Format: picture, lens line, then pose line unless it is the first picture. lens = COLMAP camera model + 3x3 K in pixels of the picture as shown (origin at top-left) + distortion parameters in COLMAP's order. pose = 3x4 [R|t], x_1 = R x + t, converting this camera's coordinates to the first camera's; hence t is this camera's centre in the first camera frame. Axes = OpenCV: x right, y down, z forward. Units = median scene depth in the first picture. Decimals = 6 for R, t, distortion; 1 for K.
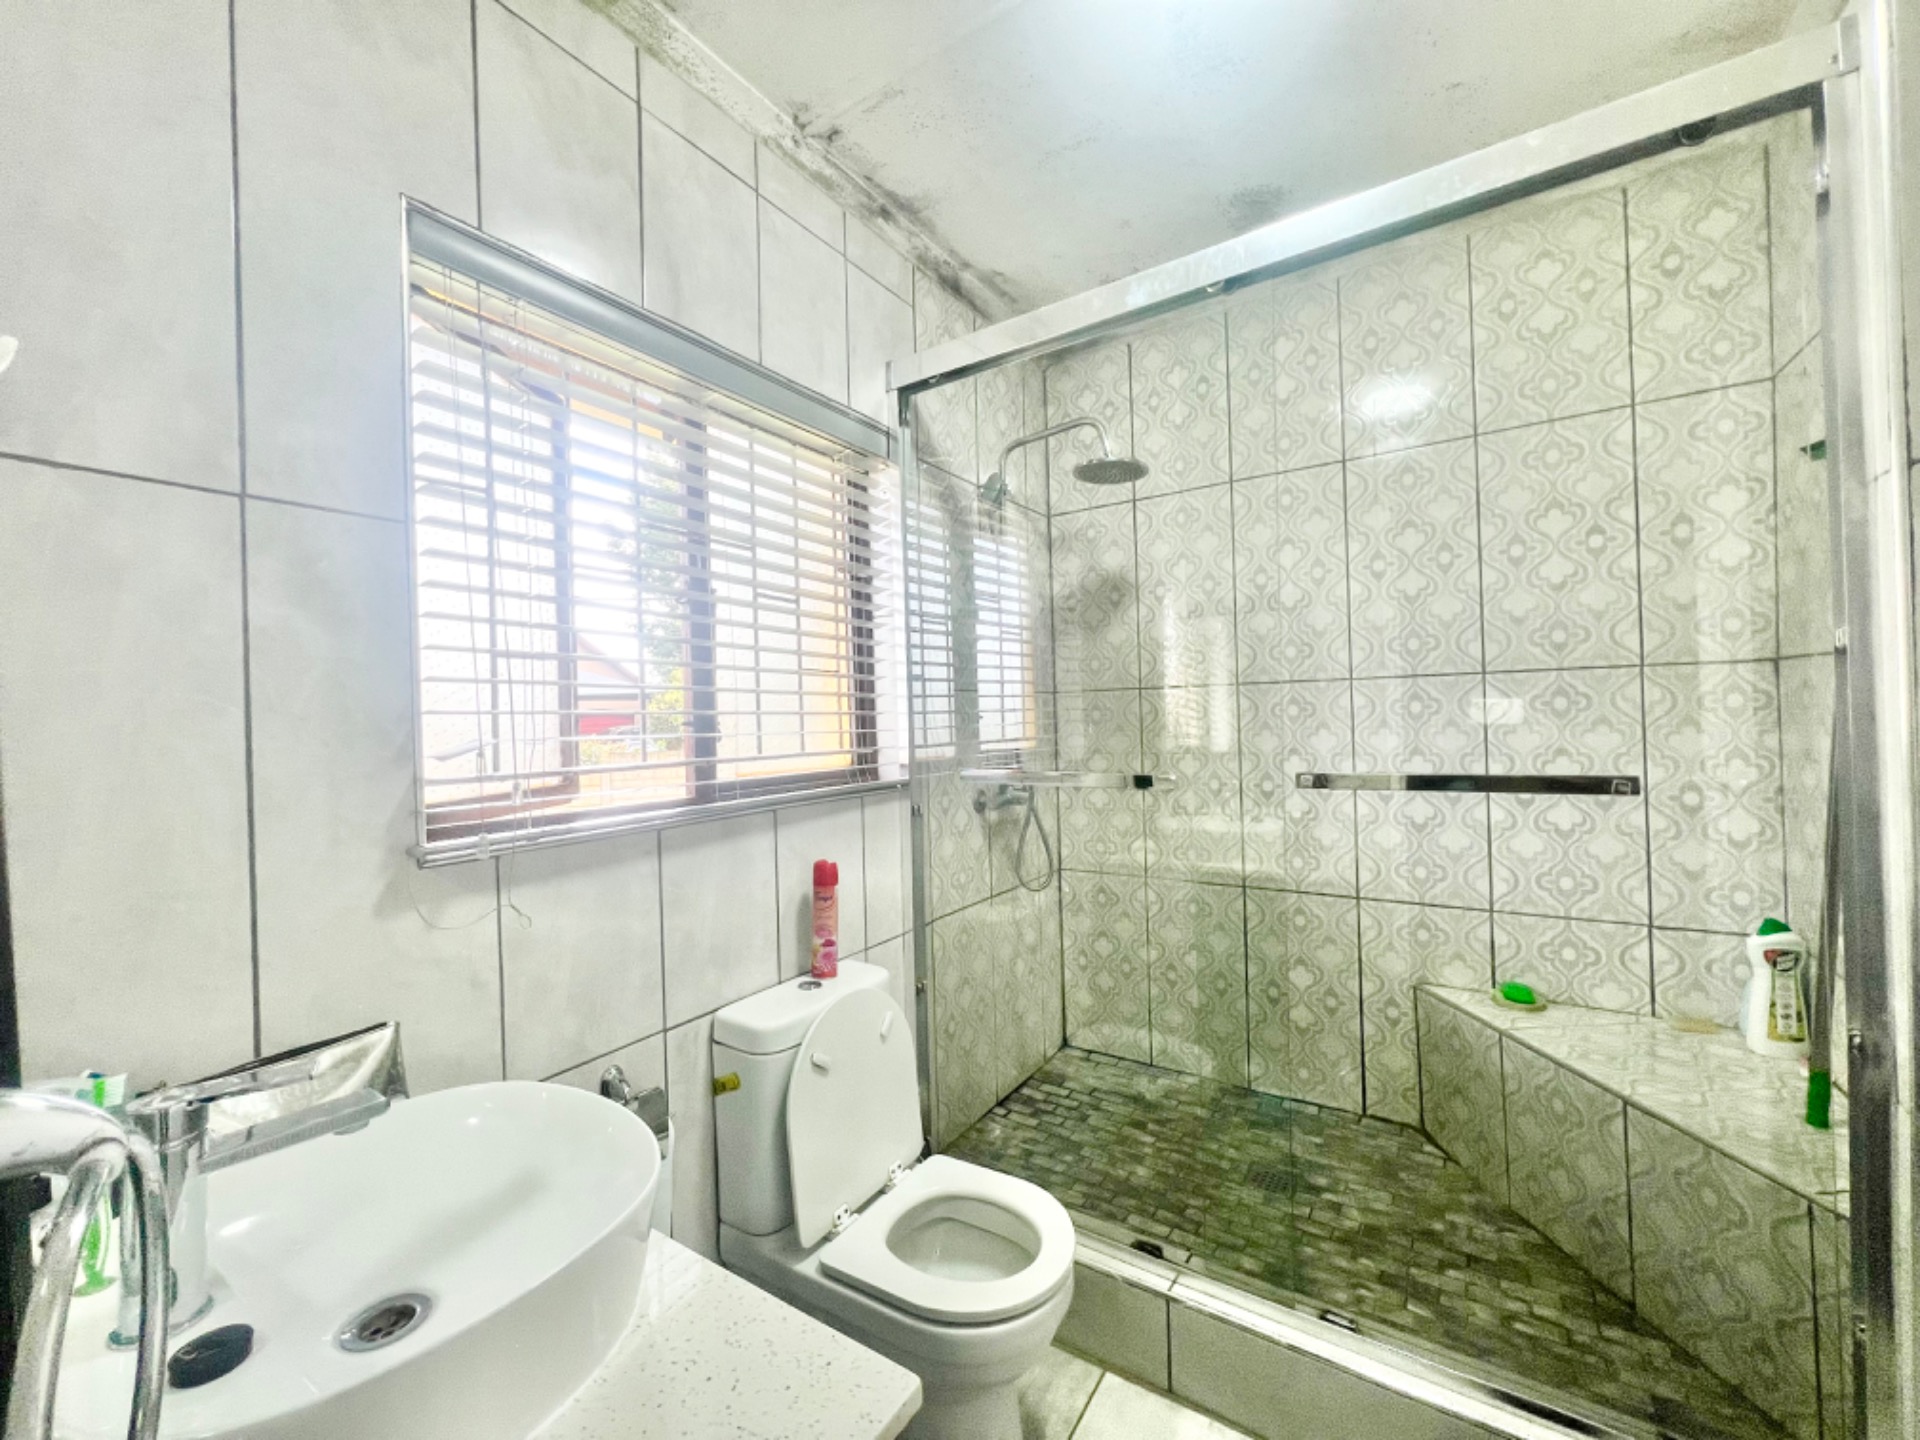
lens RADIAL K [[773.5, 0, 962.7], [0, 773.5, 717.9], [0, 0, 1]] dist [-0.008877, 0.001011]
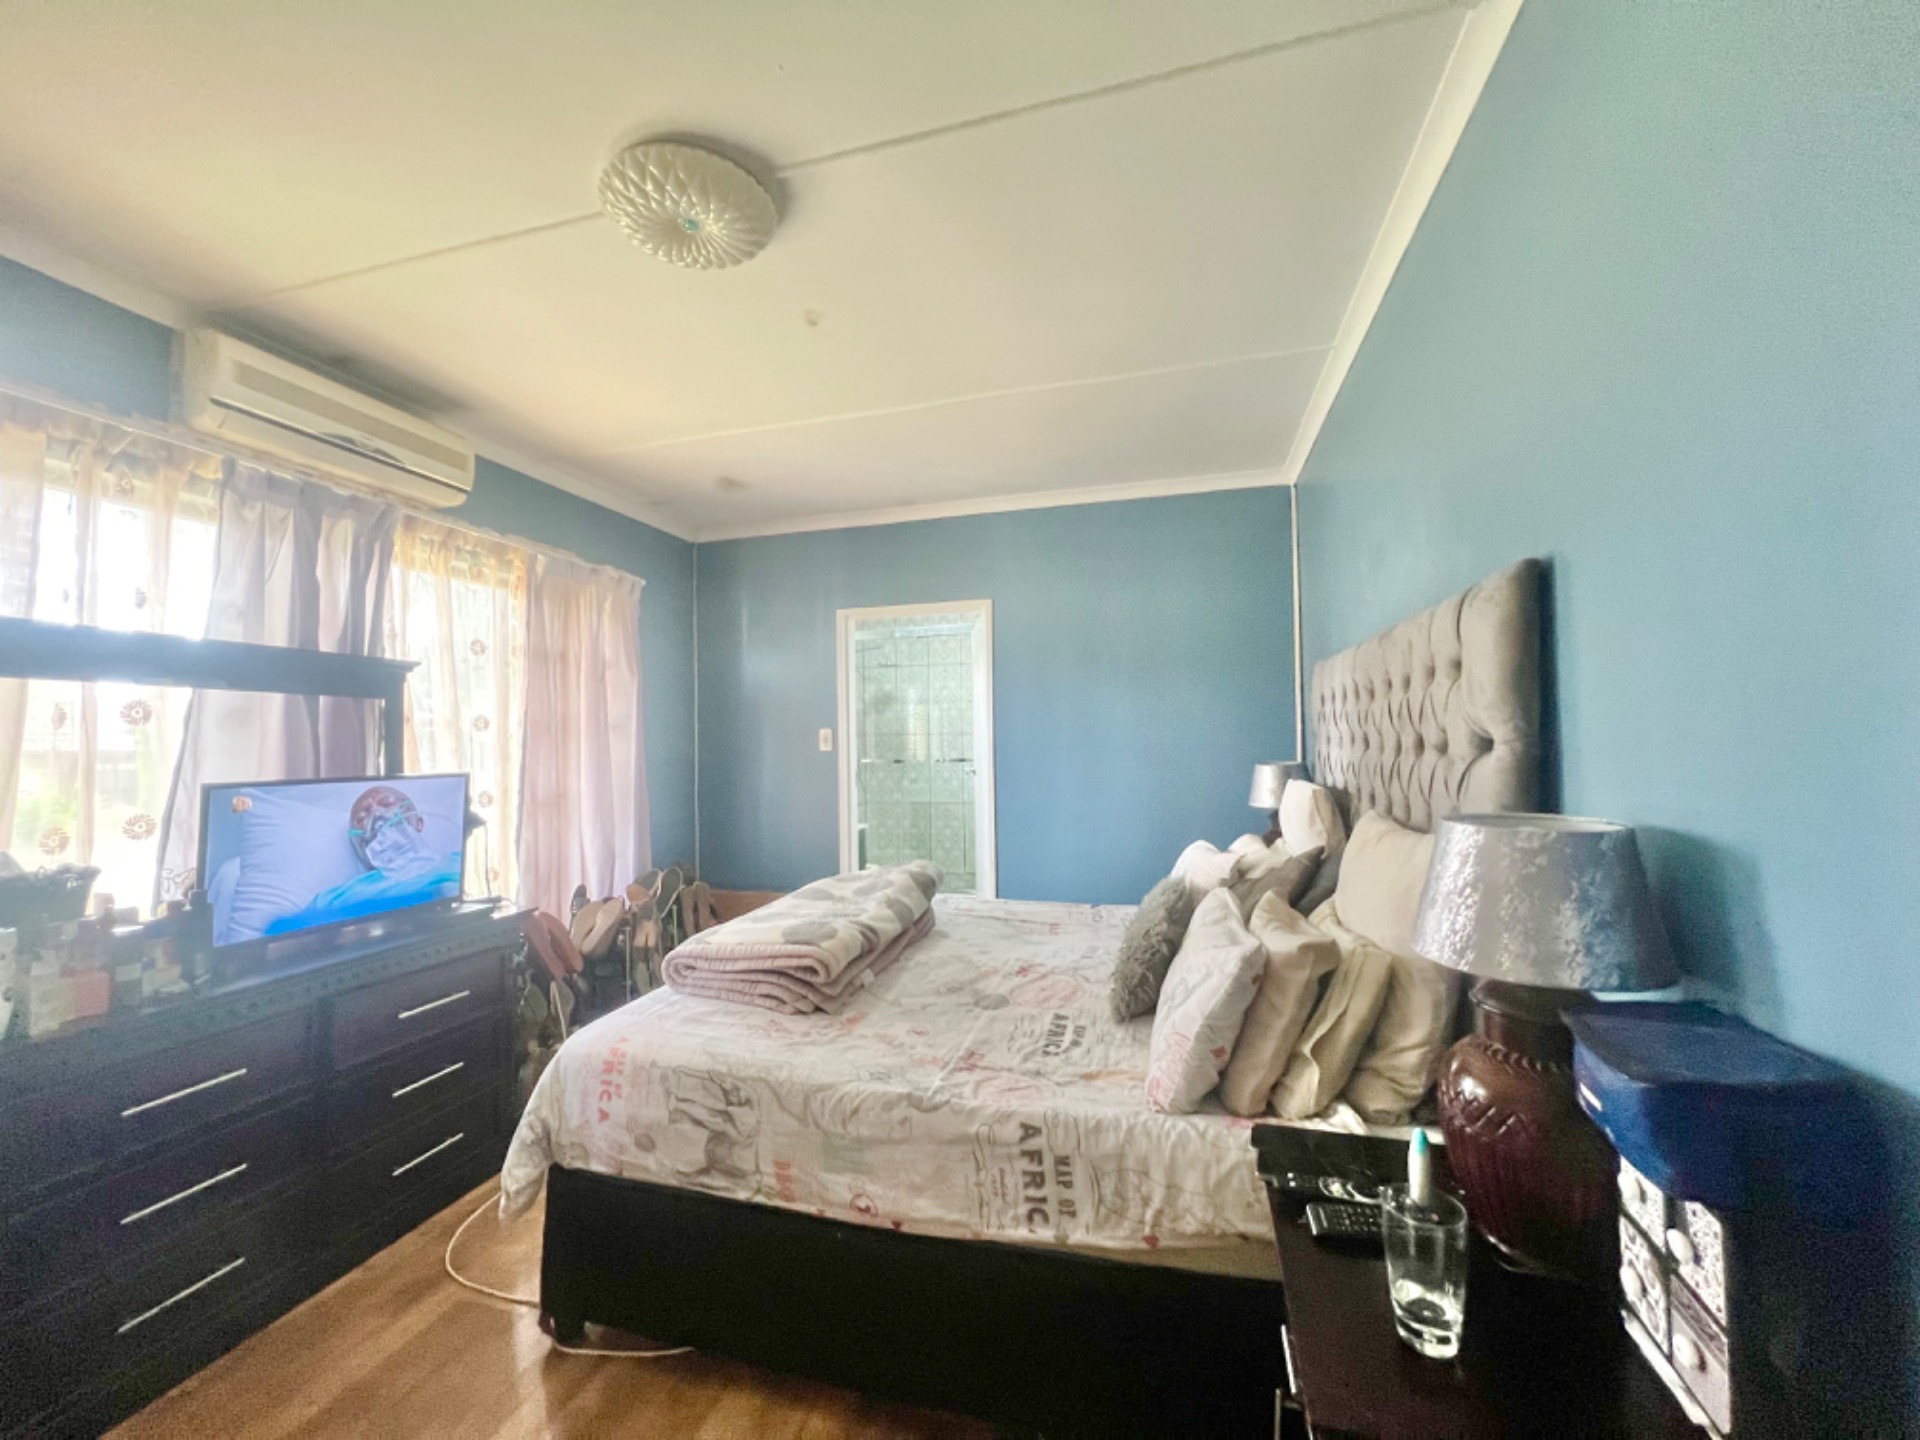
lens RADIAL K [[773.5, 0, 963.0], [0, 773.5, 719.5], [0, 0, 1]] dist [-0.008877, 0.001011]
pose [[0.958822, 0.017428, 0.283474, -0.573909], [-0.010185, 0.999583, -0.027006, -0.041772], [-0.283827, 0.023007, 0.958600, -3.017287]]
